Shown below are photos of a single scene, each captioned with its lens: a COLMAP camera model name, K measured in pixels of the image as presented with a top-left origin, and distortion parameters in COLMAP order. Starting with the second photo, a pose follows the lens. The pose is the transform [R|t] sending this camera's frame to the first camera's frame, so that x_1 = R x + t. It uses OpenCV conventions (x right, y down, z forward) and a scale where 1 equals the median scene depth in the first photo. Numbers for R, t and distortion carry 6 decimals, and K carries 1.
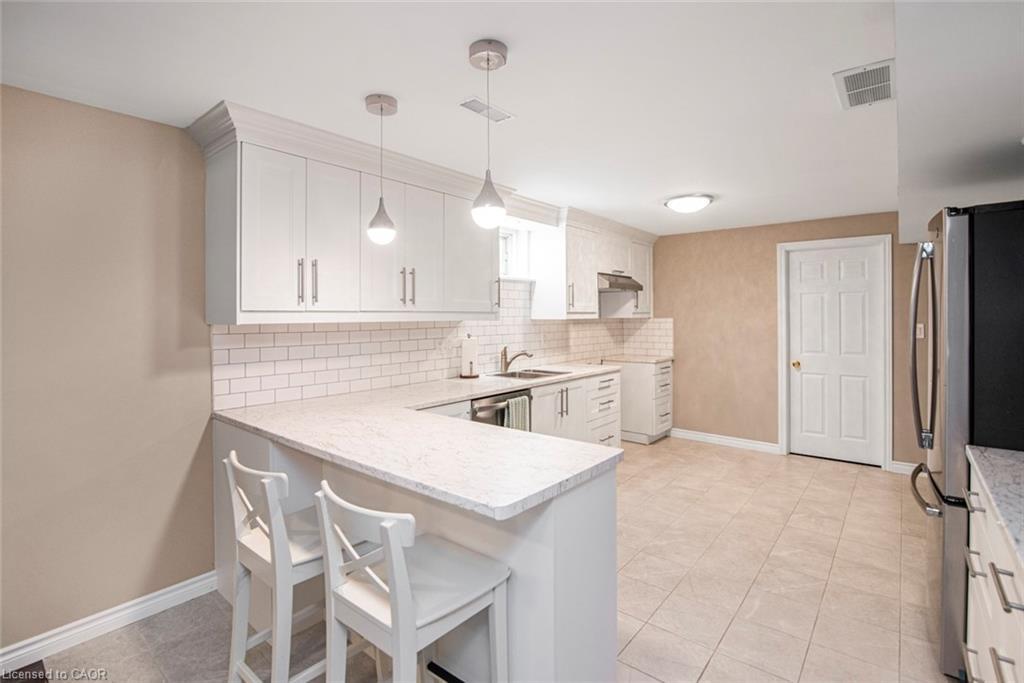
lens RADIAL K [[484.2, 0, 512.3], [0, 484.2, 312.3], [0, 0, 1]] dist [0.000282, -0.000063]
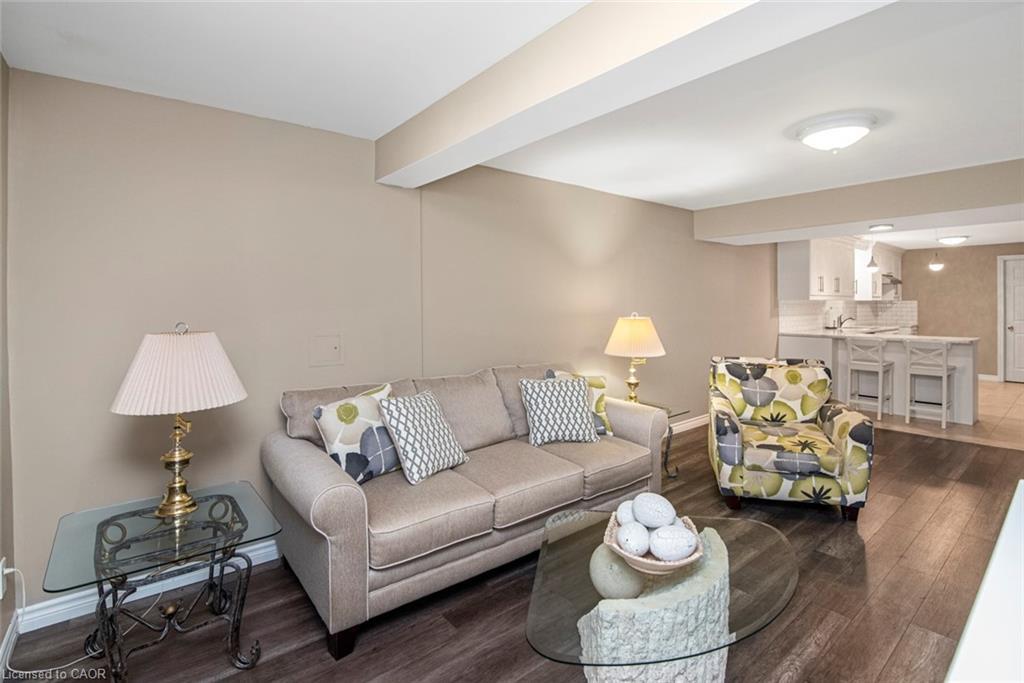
lens RADIAL K [[489.3, 0, 512.9], [0, 489.3, 299.5], [0, 0, 1]] dist [-0.003712, -0.000528]
pose [[0.979596, 0.000971, -0.200973, -1.029535], [-0.001044, 0.999999, -0.000259, 0.015588], [0.200973, 0.000464, 0.979597, -1.346429]]
